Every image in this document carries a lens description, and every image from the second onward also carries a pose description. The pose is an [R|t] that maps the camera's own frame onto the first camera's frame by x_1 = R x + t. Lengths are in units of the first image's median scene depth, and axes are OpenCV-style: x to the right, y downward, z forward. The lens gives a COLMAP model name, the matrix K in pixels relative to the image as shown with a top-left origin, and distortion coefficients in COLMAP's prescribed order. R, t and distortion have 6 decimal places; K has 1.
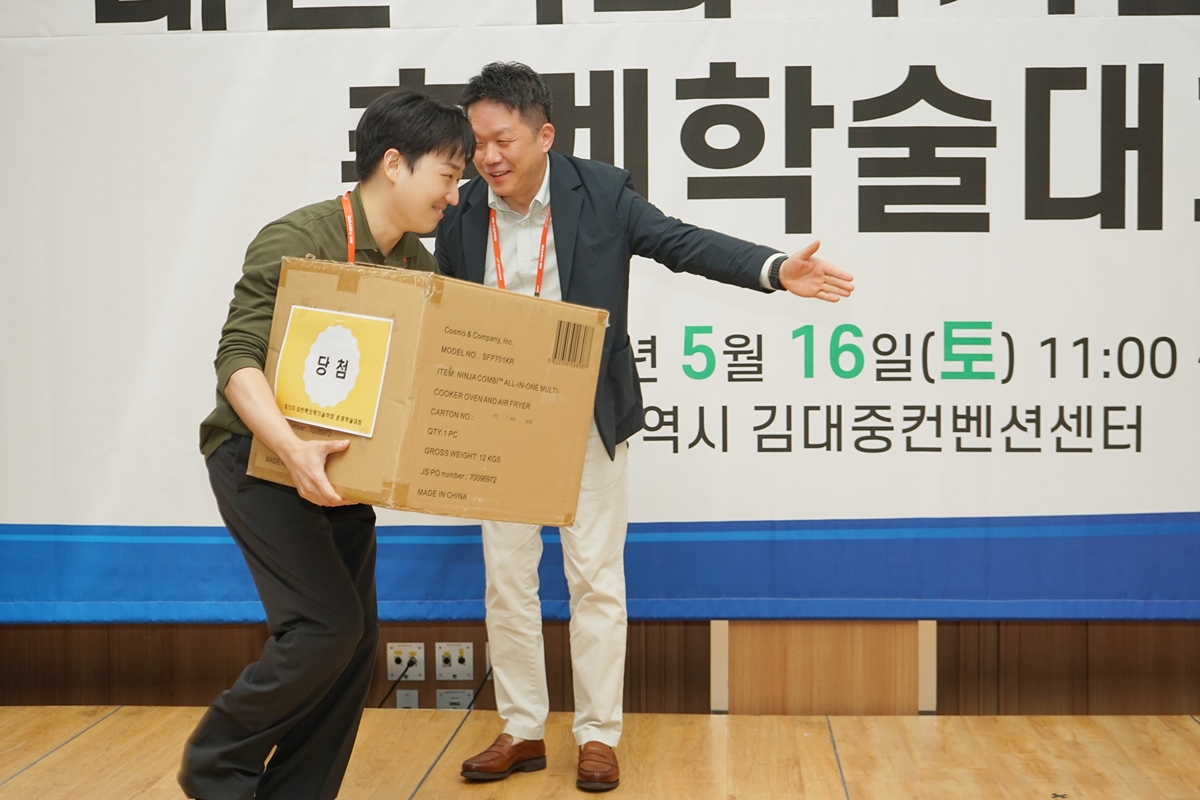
lens RADIAL K [[1831.2, 0, 646.5], [0, 1831.2, 428.8], [0, 0, 1]] dist [-0.006474, 0.000000]
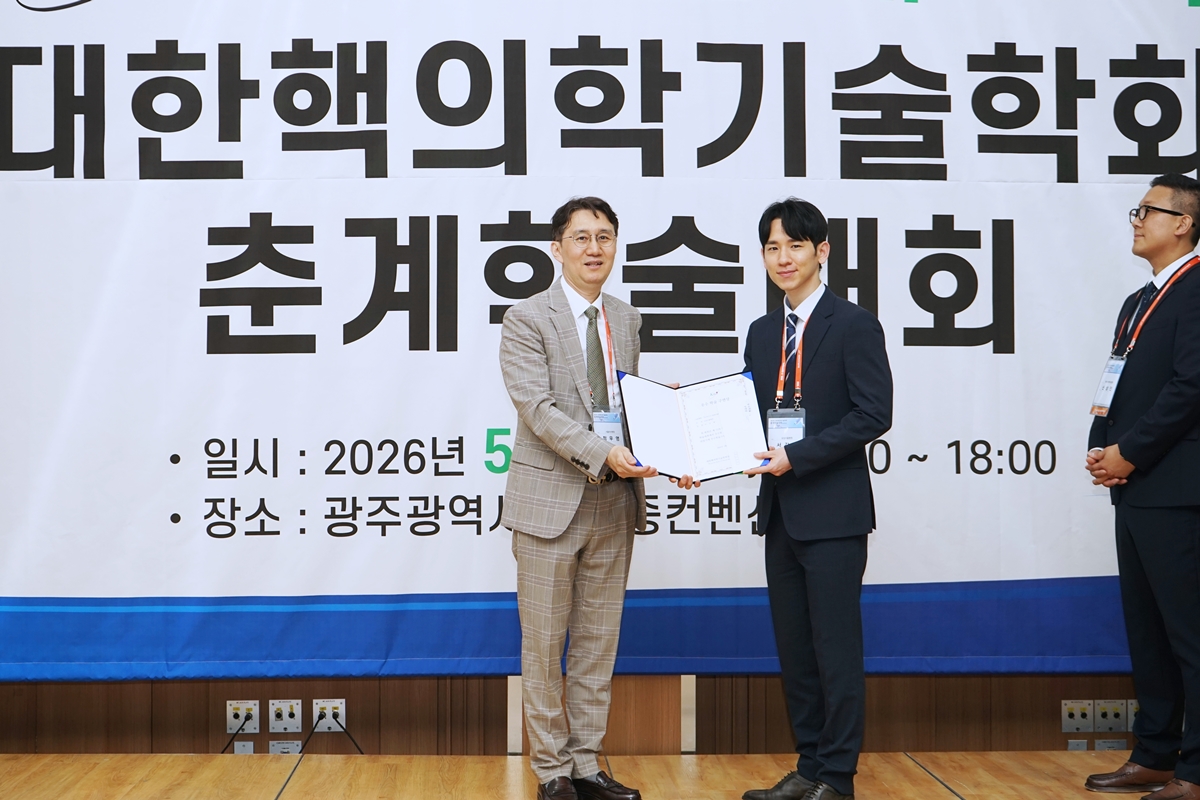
lens RADIAL K [[1927.7, 0, 571.8], [0, 1927.7, 401.8], [0, 0, 1]] dist [-0.018379, 0.000000]
pose [[0.996704, 0.006526, 0.080858, -0.025996], [-0.001127, 0.997777, -0.066634, 0.010400], [-0.081113, 0.066323, 0.994496, -0.260580]]
